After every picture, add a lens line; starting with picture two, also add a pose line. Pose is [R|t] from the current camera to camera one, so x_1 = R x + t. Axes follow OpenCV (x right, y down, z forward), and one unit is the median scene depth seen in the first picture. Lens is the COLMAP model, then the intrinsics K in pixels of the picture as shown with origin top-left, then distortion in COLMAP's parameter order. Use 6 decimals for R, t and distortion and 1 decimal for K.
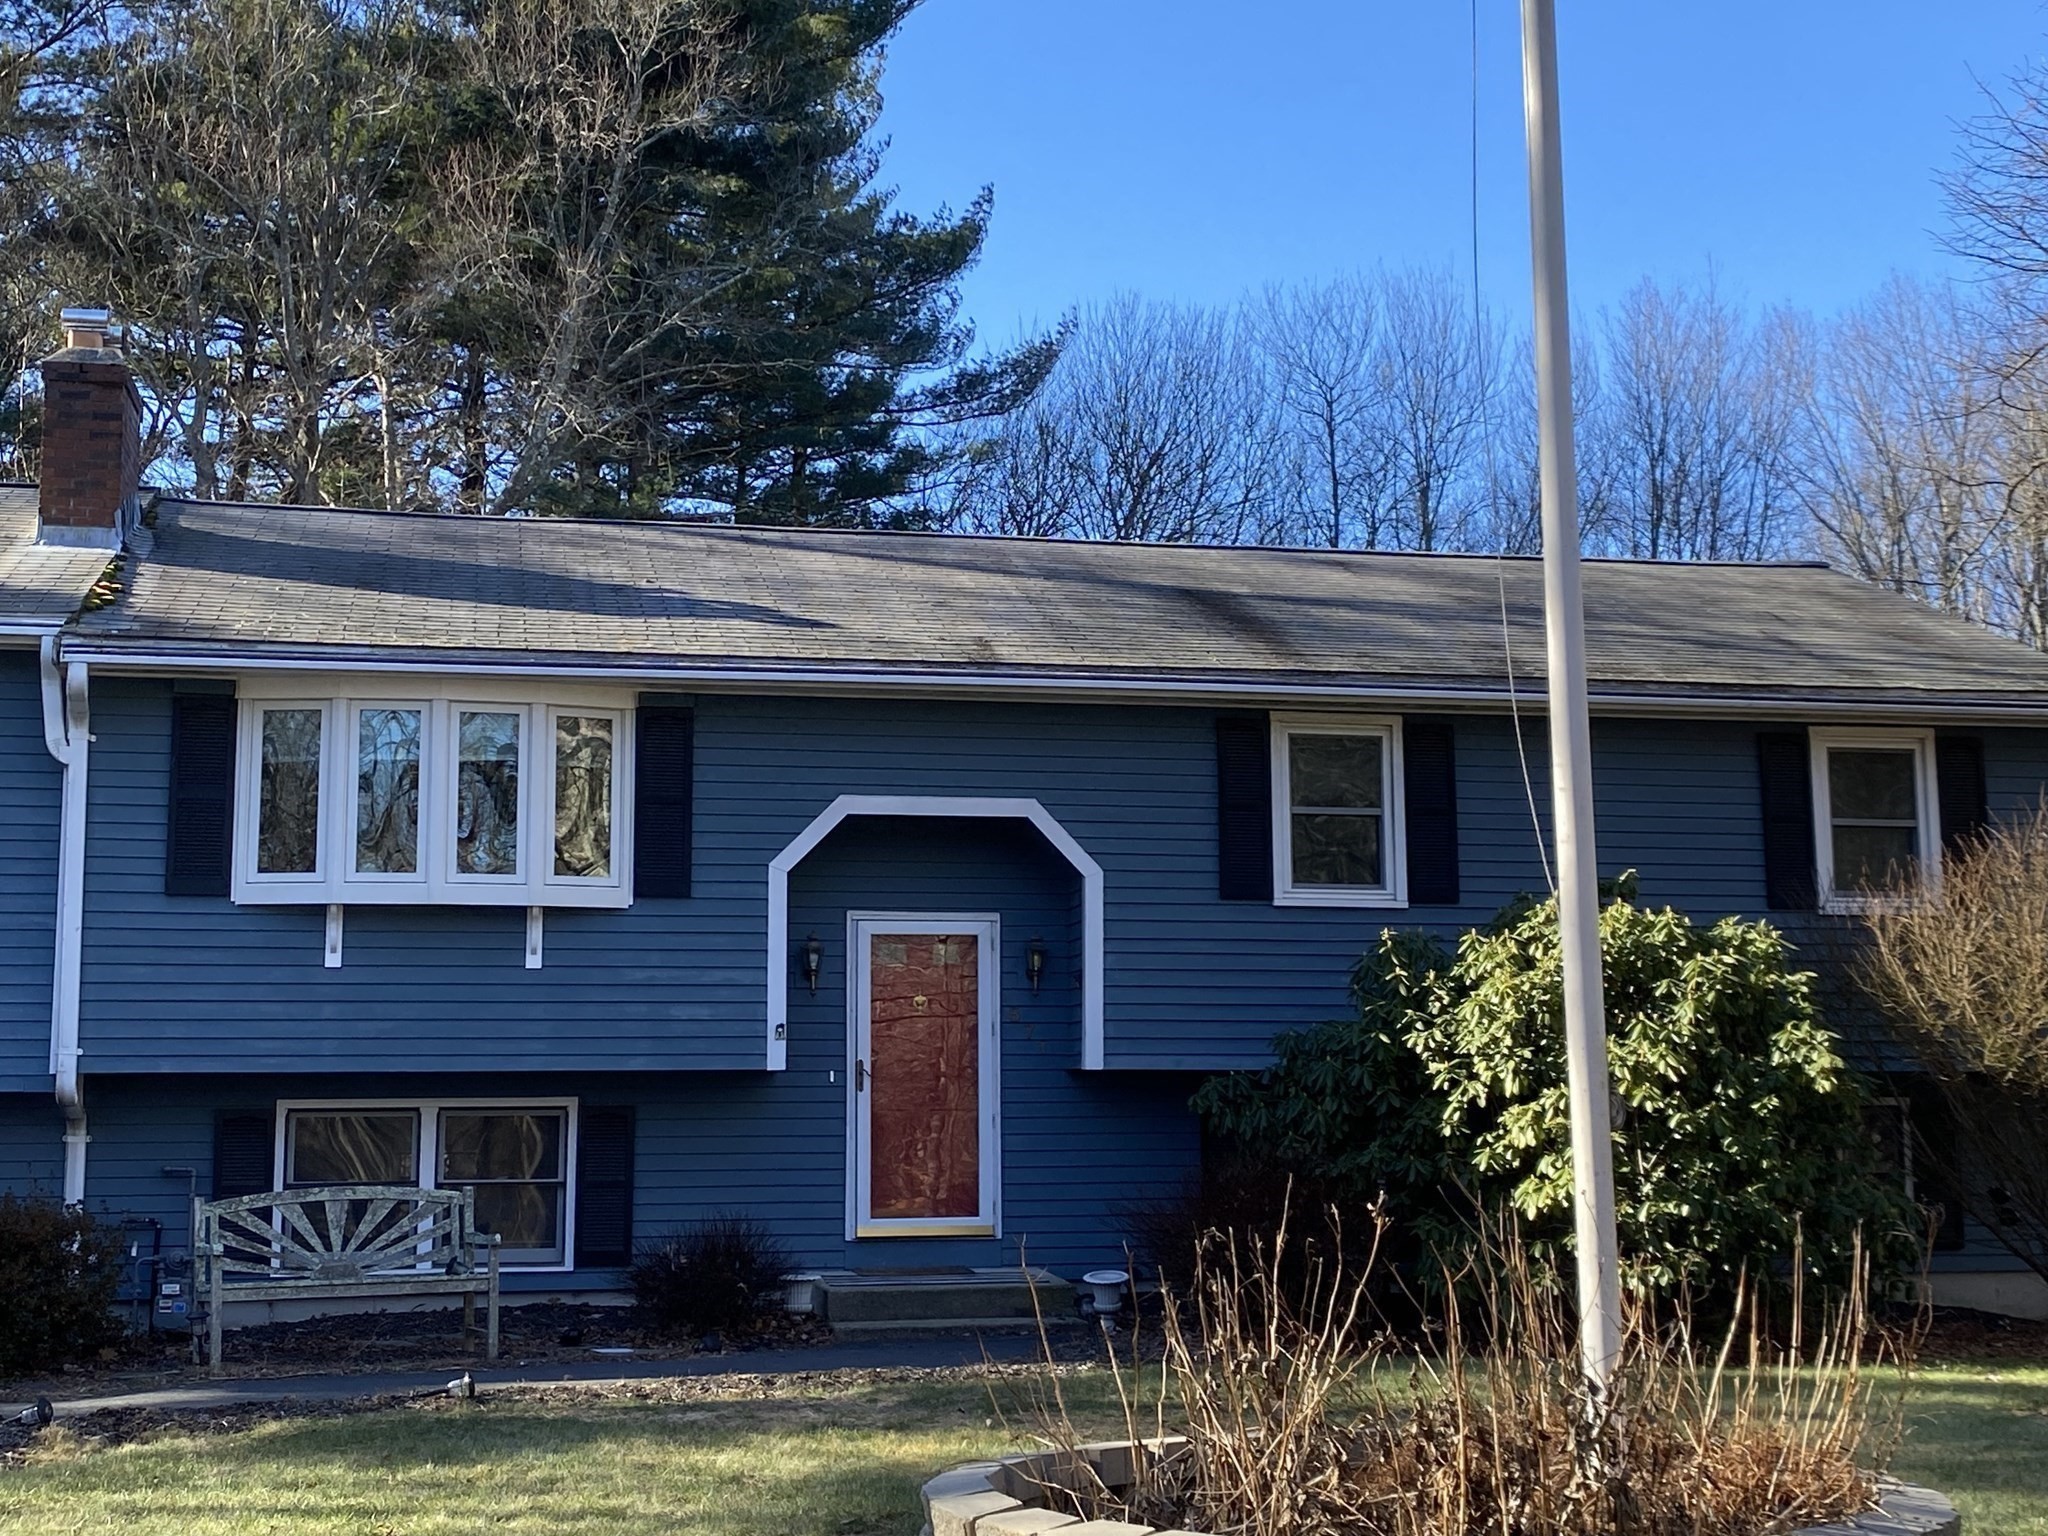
lens RADIAL K [[2770.2, 0, 1023.5], [0, 2770.2, 762.3], [0, 0, 1]] dist [0.053005, 0.000000]
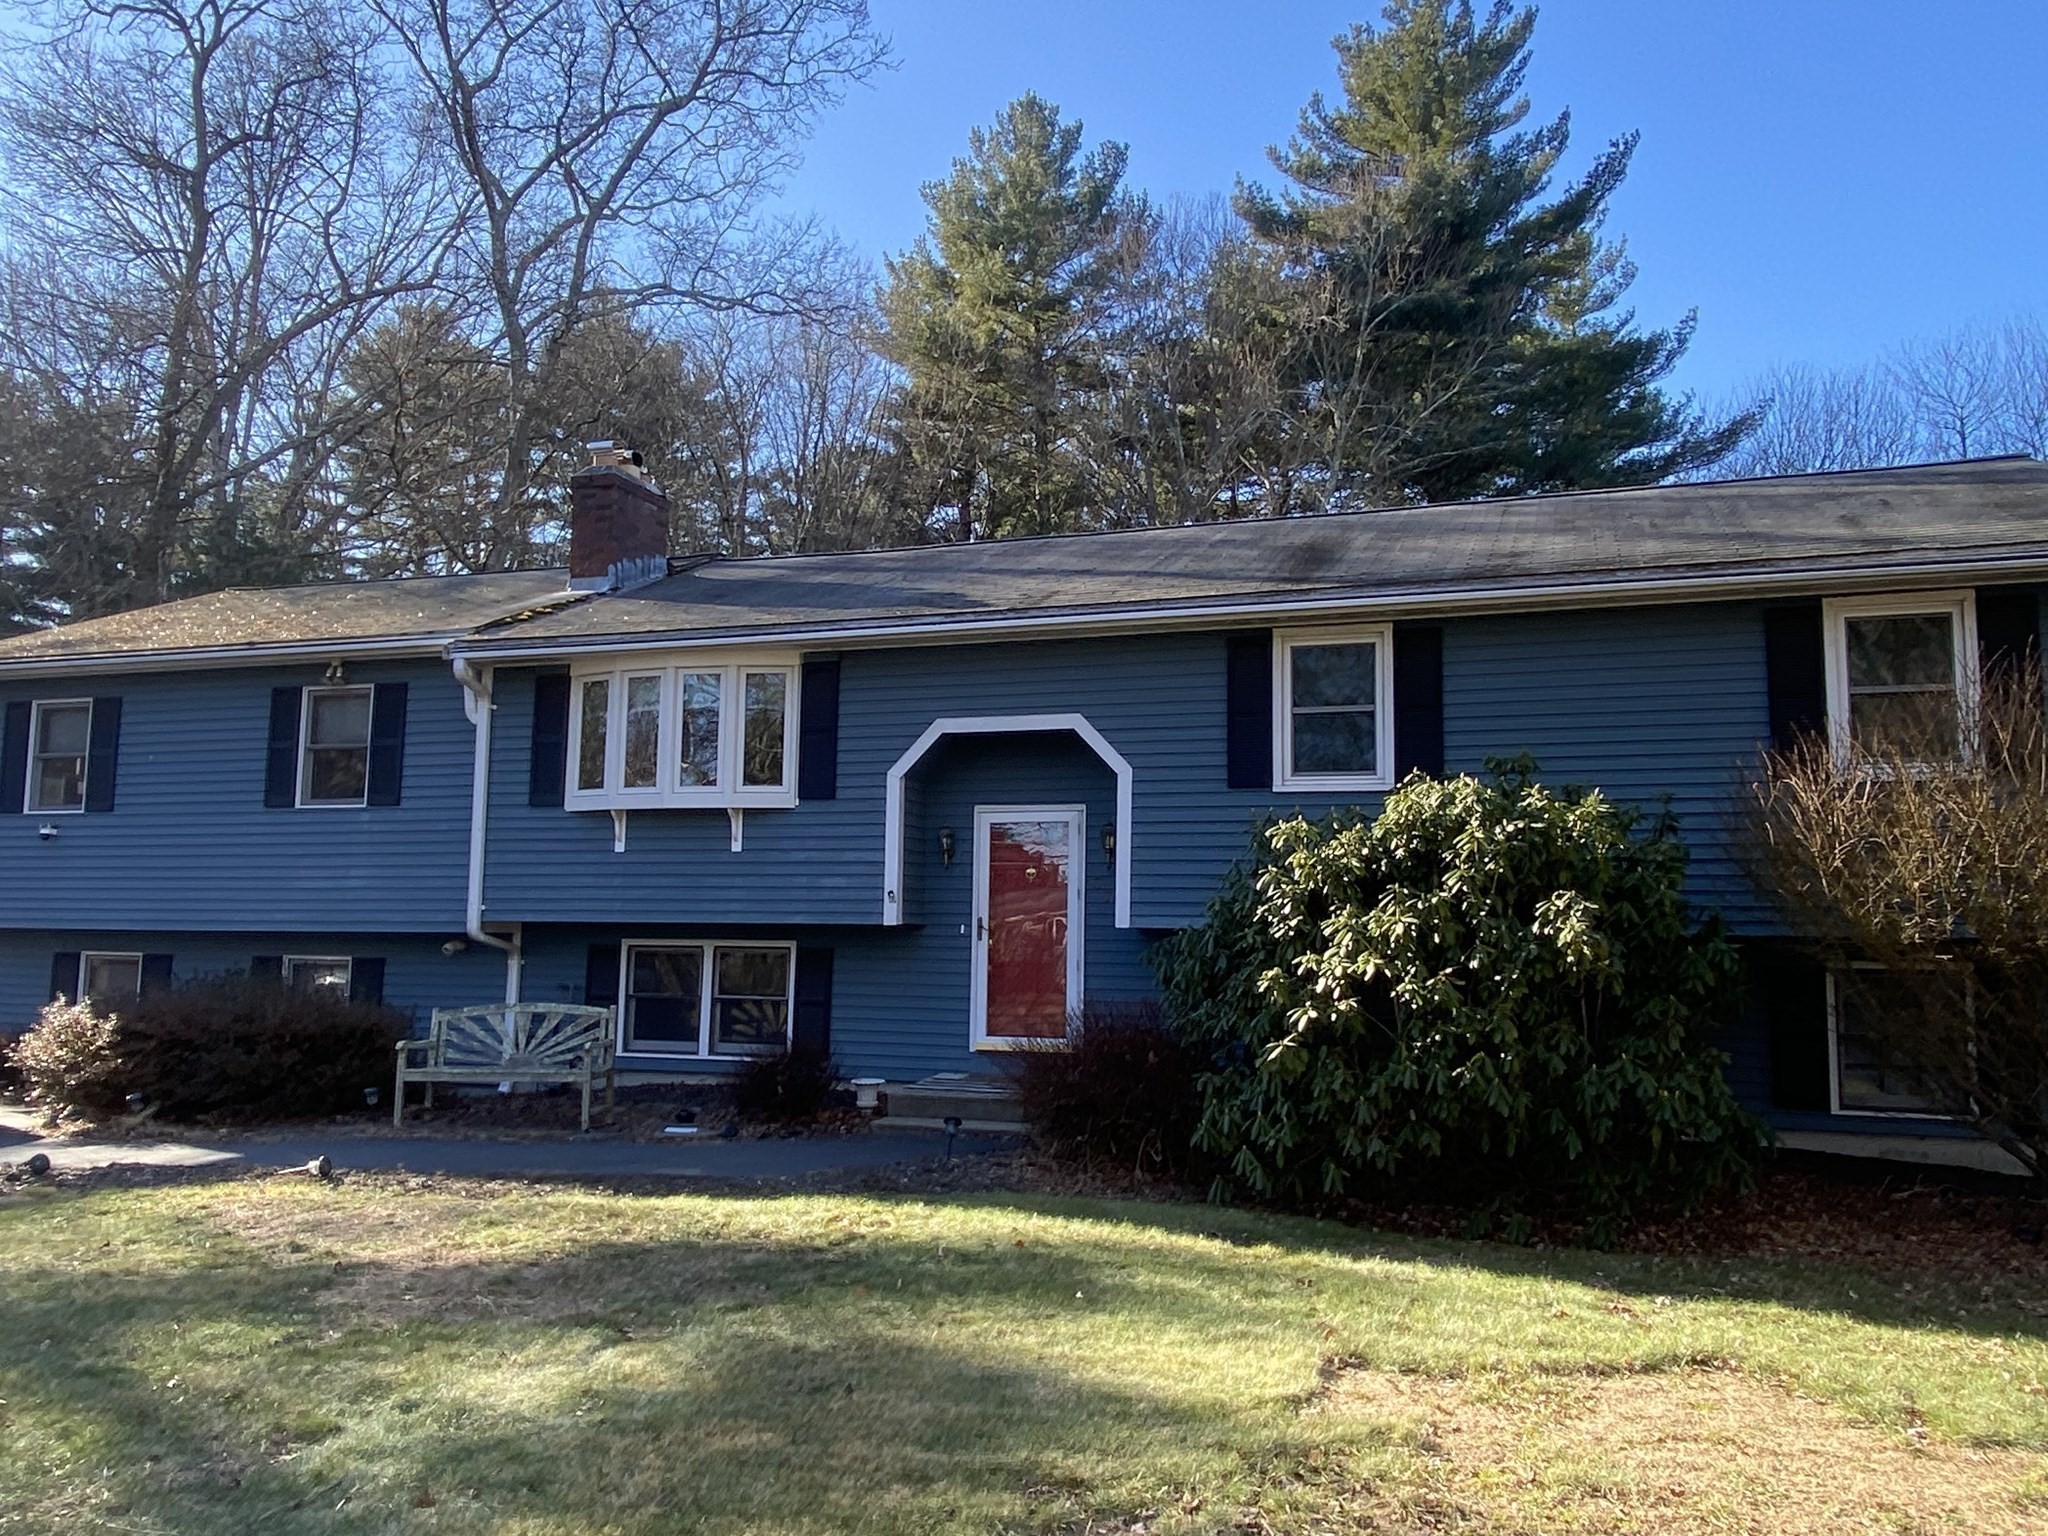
lens RADIAL K [[1516.9, 0, 1025.1], [0, 1516.9, 779.1], [0, 0, 1]] dist [0.048547, -0.002008]
pose [[0.856209, -0.034639, -0.515466, 0.349126], [0.050455, 0.998587, 0.016702, 0.031240], [0.514159, -0.040308, 0.856747, 0.403740]]
